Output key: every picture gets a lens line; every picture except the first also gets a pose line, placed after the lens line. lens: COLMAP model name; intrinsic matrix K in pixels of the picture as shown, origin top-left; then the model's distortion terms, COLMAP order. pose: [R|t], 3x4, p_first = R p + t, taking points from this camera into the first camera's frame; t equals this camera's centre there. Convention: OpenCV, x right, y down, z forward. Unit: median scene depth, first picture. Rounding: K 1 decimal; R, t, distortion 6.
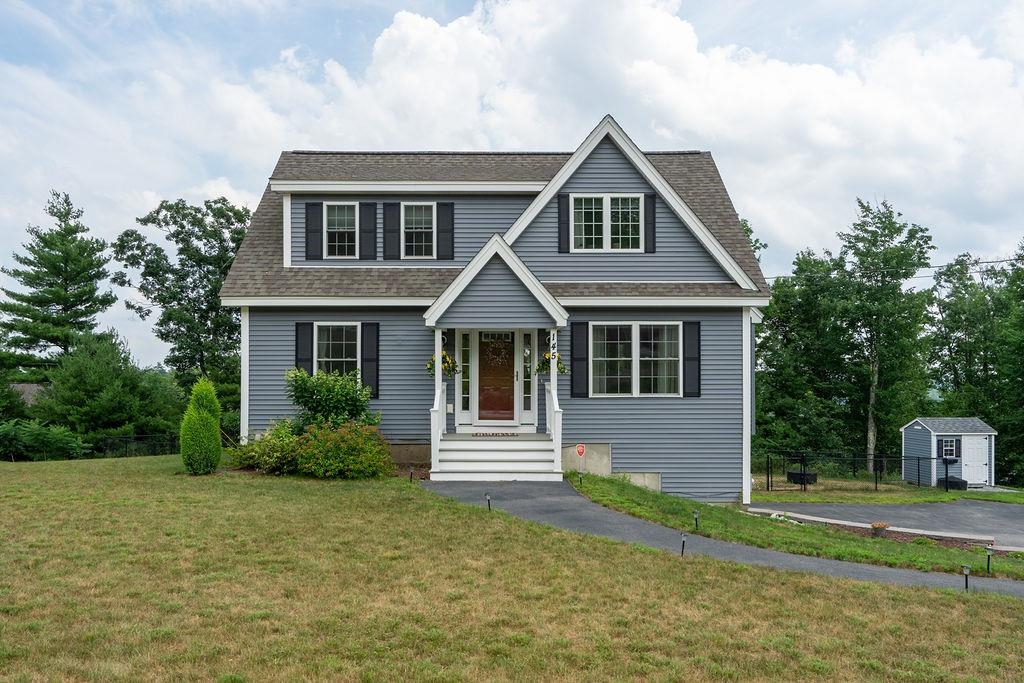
lens RADIAL K [[699.3, 0, 506.6], [0, 699.3, 358.4], [0, 0, 1]] dist [0.025623, 0.001857]
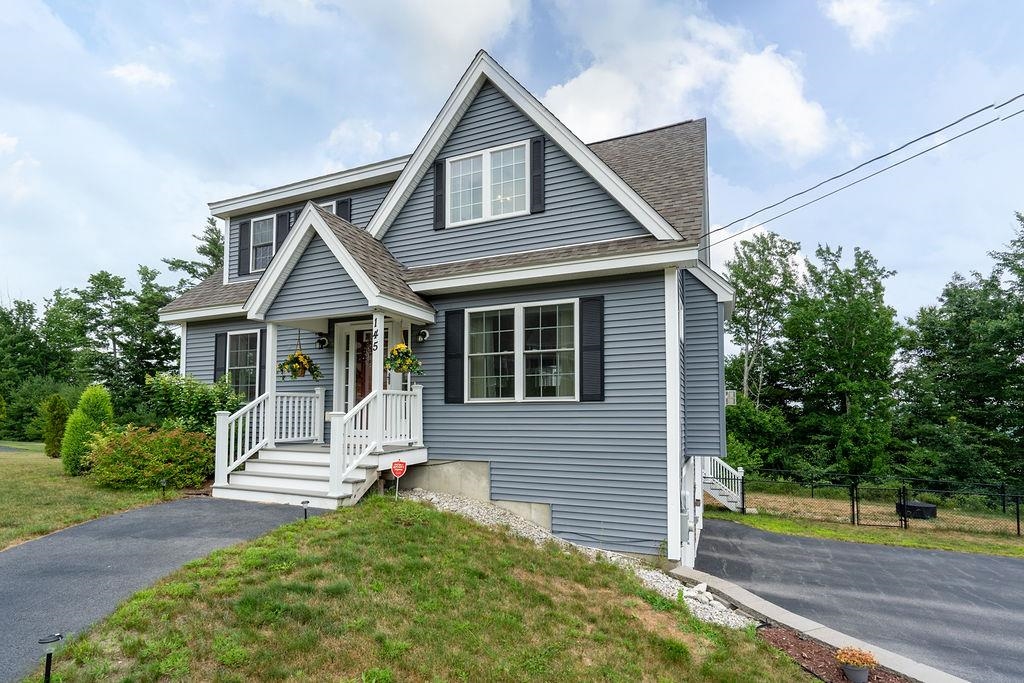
lens RADIAL K [[474.0, 0, 504.4], [0, 474.0, 383.7], [0, 0, 1]] dist [0.001580, 0.002855]
pose [[0.922449, -0.023017, -0.385432, 0.367040], [0.010842, 0.999372, -0.033730, 0.052458], [0.385966, 0.026935, 0.922120, 0.514436]]
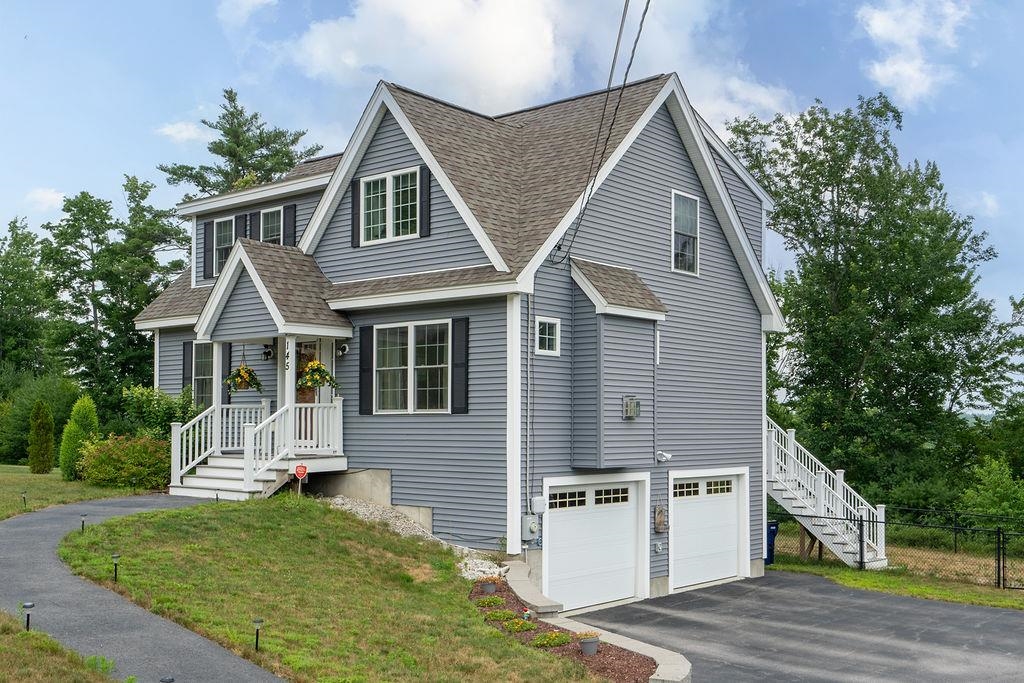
lens RADIAL K [[1097.4, 0, 510.9], [0, 1097.4, 343.7], [0, 0, 1]] dist [0.020084, 0.000000]
pose [[0.749727, -0.043958, -0.660285, 1.120717], [0.020052, 0.998842, -0.043729, 0.031727], [0.661443, 0.019545, 0.749741, 0.109112]]
